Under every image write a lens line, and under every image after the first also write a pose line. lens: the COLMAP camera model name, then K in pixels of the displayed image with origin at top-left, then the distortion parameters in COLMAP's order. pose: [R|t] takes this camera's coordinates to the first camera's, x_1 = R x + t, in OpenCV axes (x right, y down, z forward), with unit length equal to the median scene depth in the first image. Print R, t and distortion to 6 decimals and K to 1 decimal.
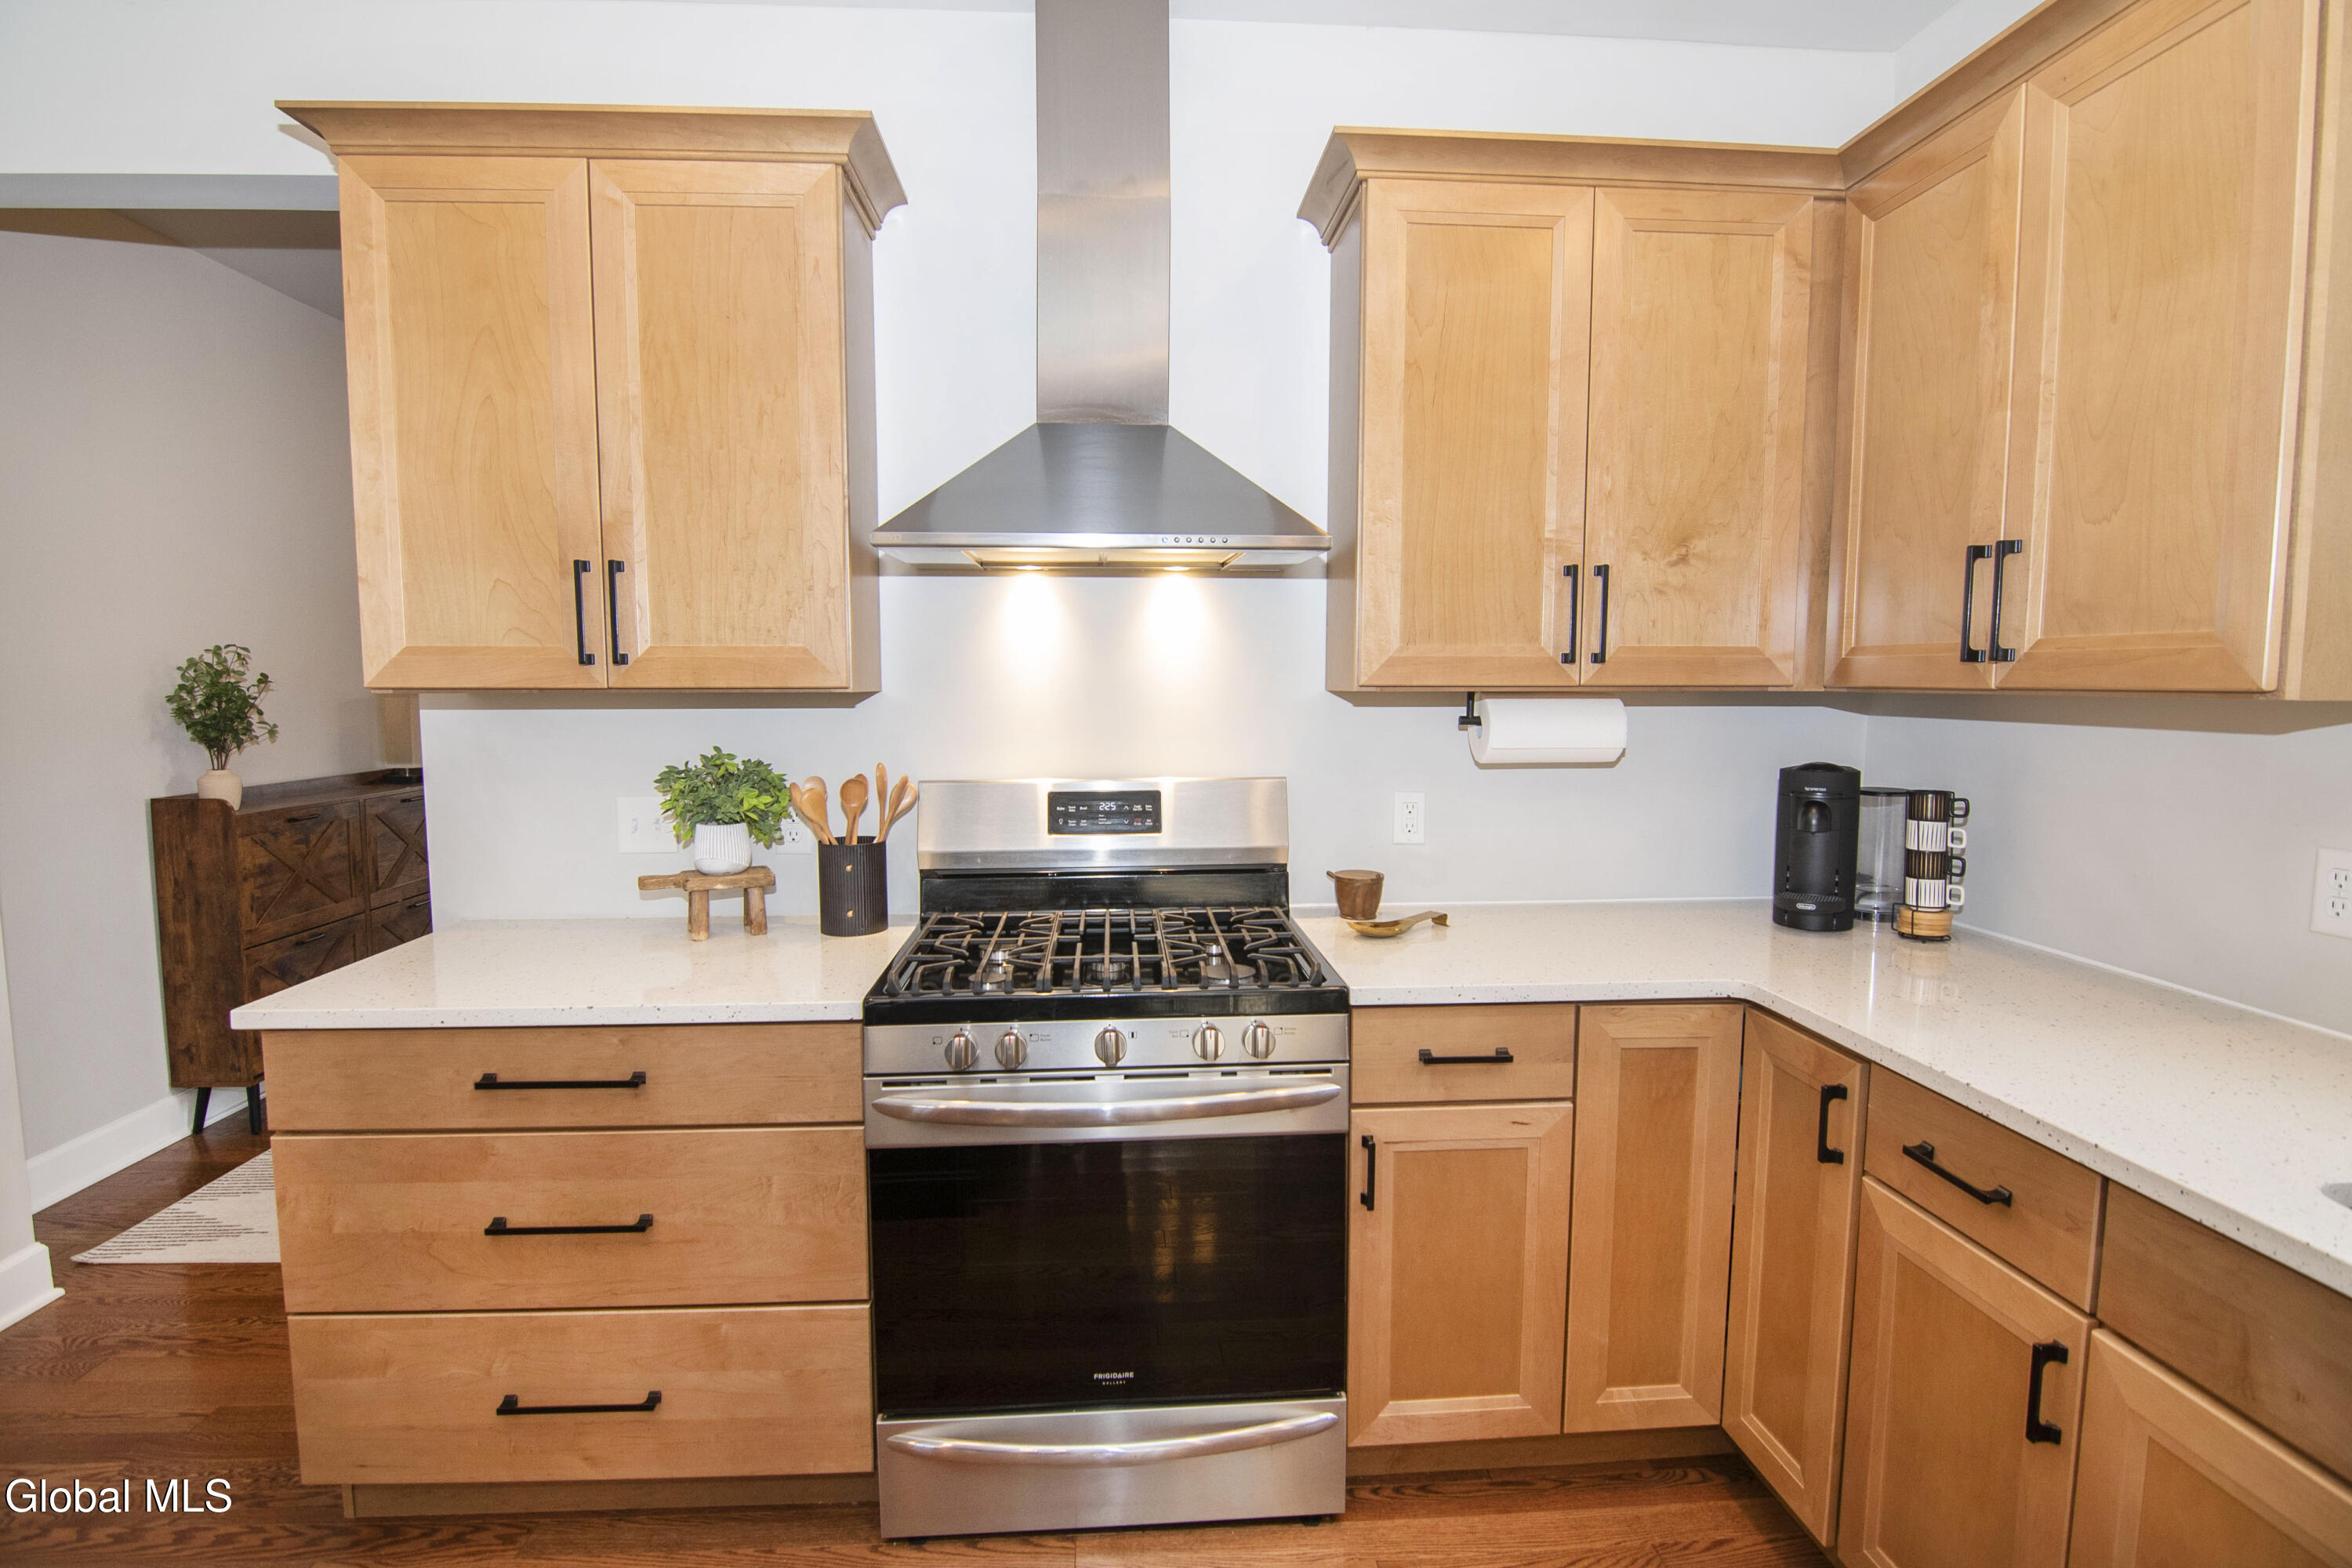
lens RADIAL K [[1131.1, 0, 1176.0], [0, 1131.1, 784.0], [0, 0, 1]] dist [0.000797, -0.016504]
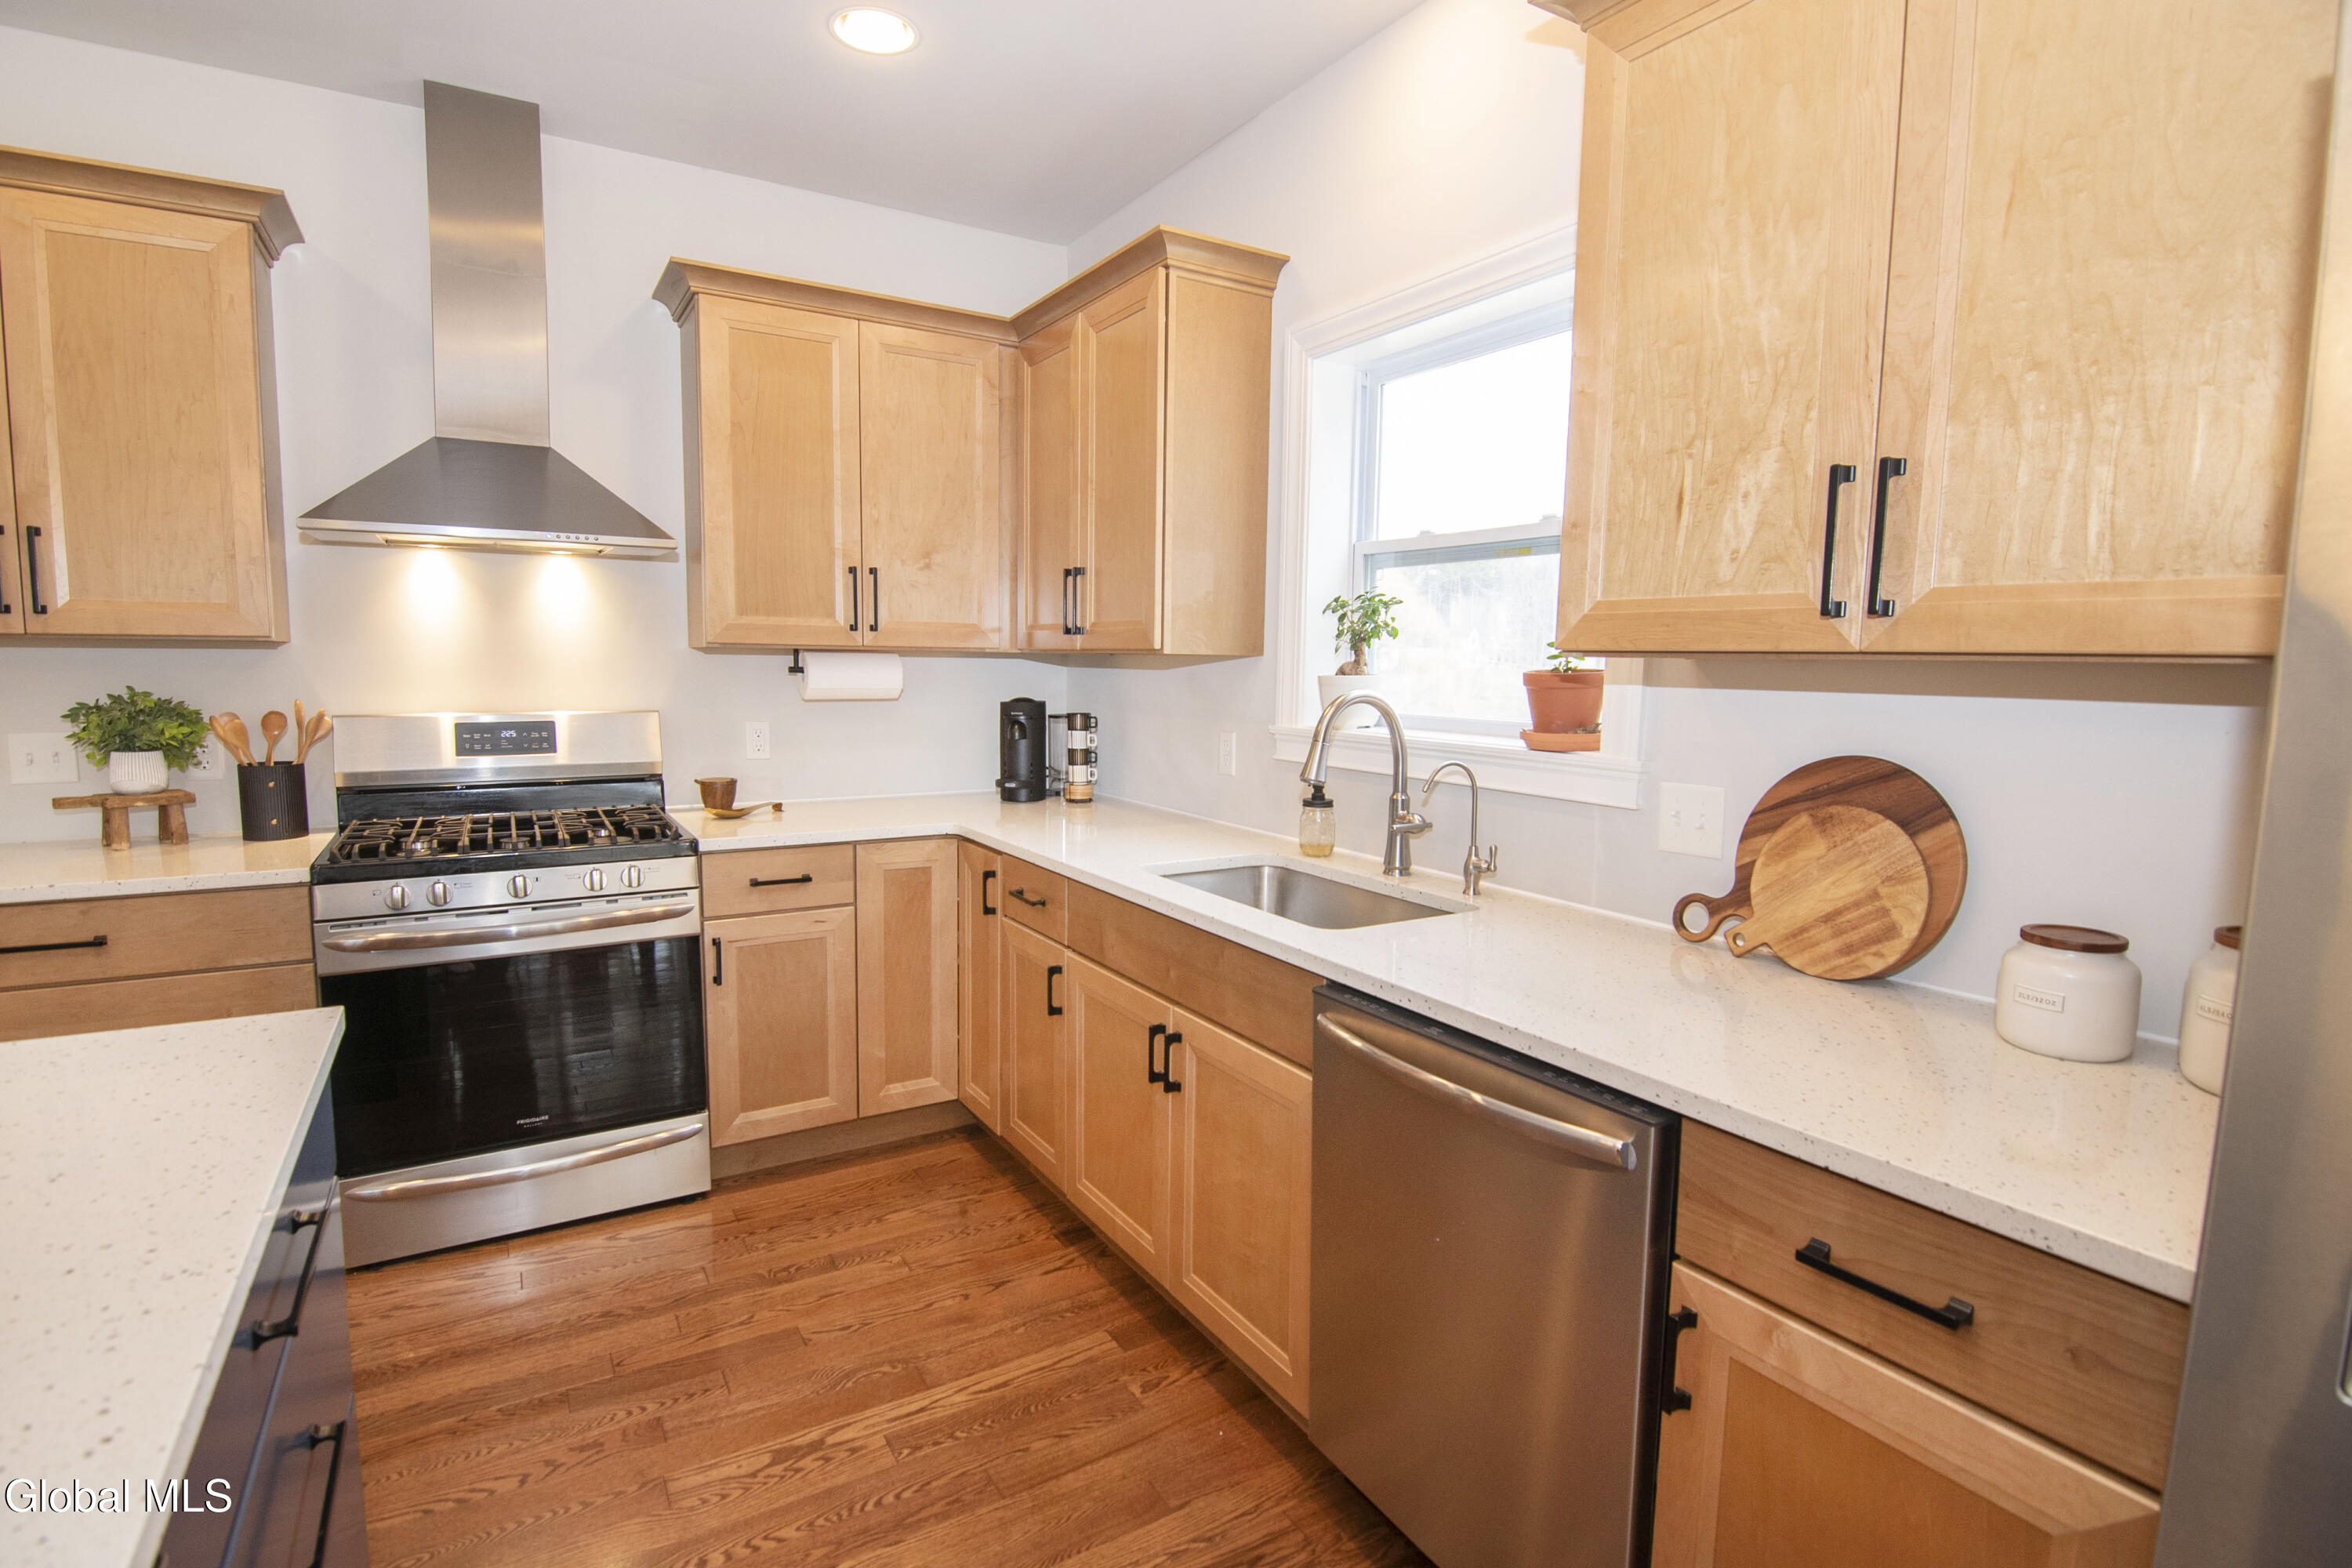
lens RADIAL K [[1131.1, 0, 1176.0], [0, 1131.1, 784.0], [0, 0, 1]] dist [0.000797, -0.016504]
pose [[0.887575, -0.037124, 0.459165, 0.024699], [0.027450, 0.999239, 0.027728, 0.070536], [-0.459845, -0.012007, 0.887918, -0.567973]]
